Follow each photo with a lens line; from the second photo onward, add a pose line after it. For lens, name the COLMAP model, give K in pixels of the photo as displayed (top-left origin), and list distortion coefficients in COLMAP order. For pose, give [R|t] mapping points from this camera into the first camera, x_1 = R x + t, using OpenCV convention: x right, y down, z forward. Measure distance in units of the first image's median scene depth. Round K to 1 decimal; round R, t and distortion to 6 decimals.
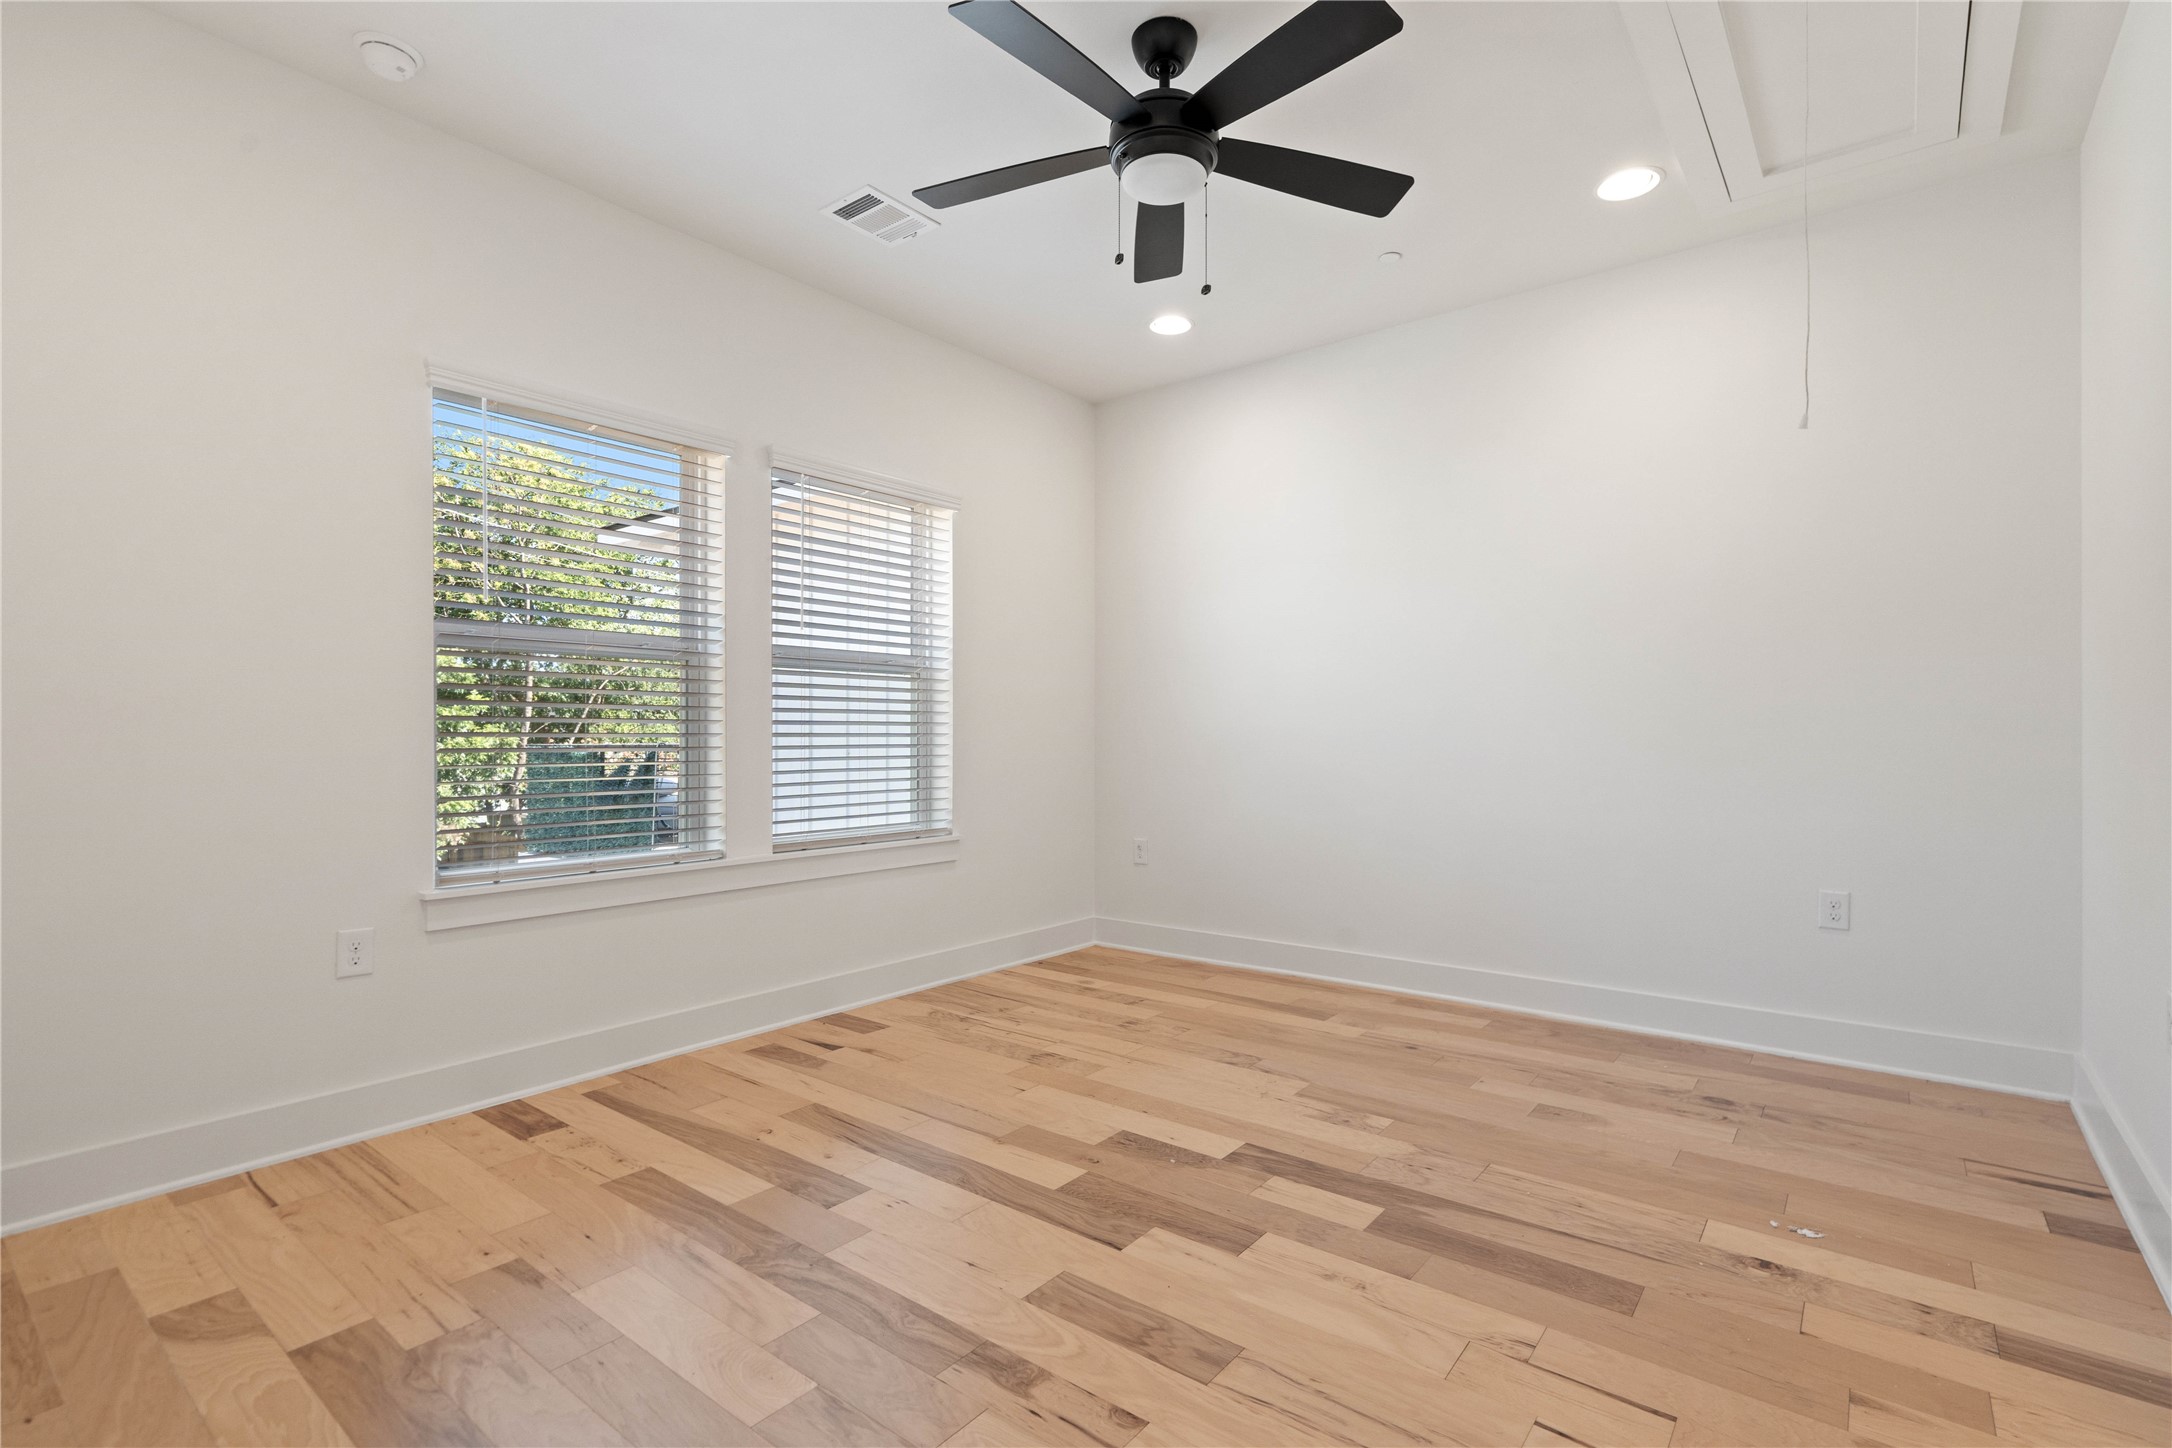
lens RADIAL K [[1015.7, 0, 1082.1], [0, 1015.7, 734.9], [0, 0, 1]] dist [-0.004840, -0.000148]
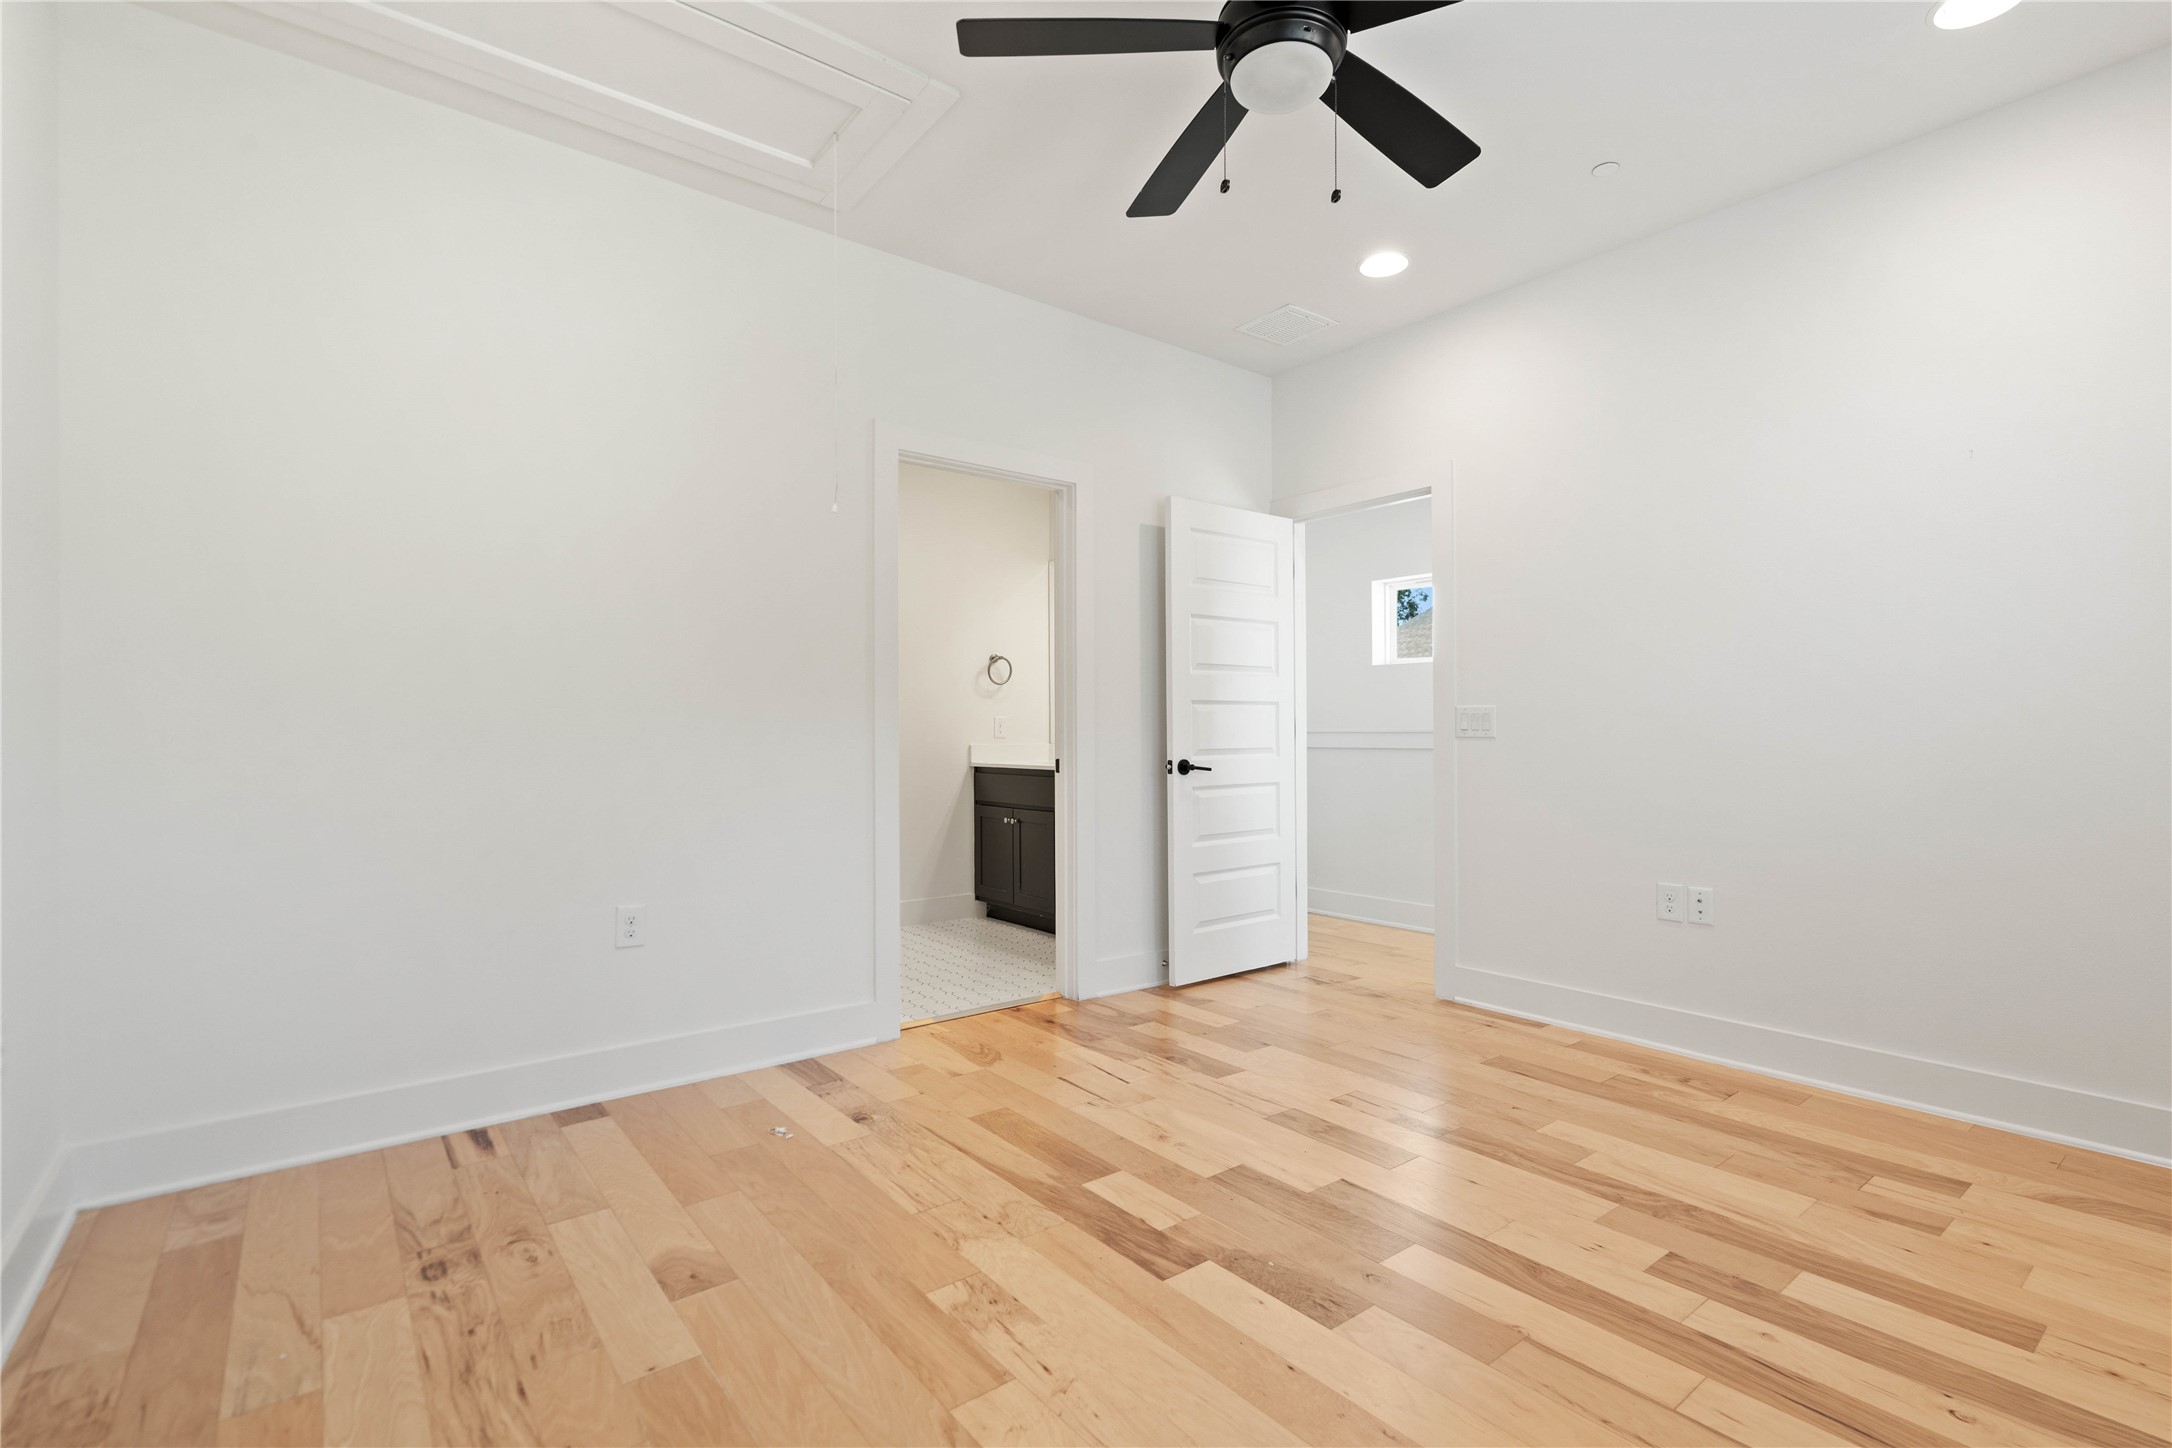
lens RADIAL K [[1015.7, 0, 1090.3], [0, 1015.7, 715.5], [0, 0, 1]] dist [-0.004840, -0.000148]
pose [[-0.975563, 0.007783, 0.219580, 0.053480], [0.003537, 0.999799, -0.019723, 0.001232], [-0.219690, -0.018465, -0.975395, 1.974705]]
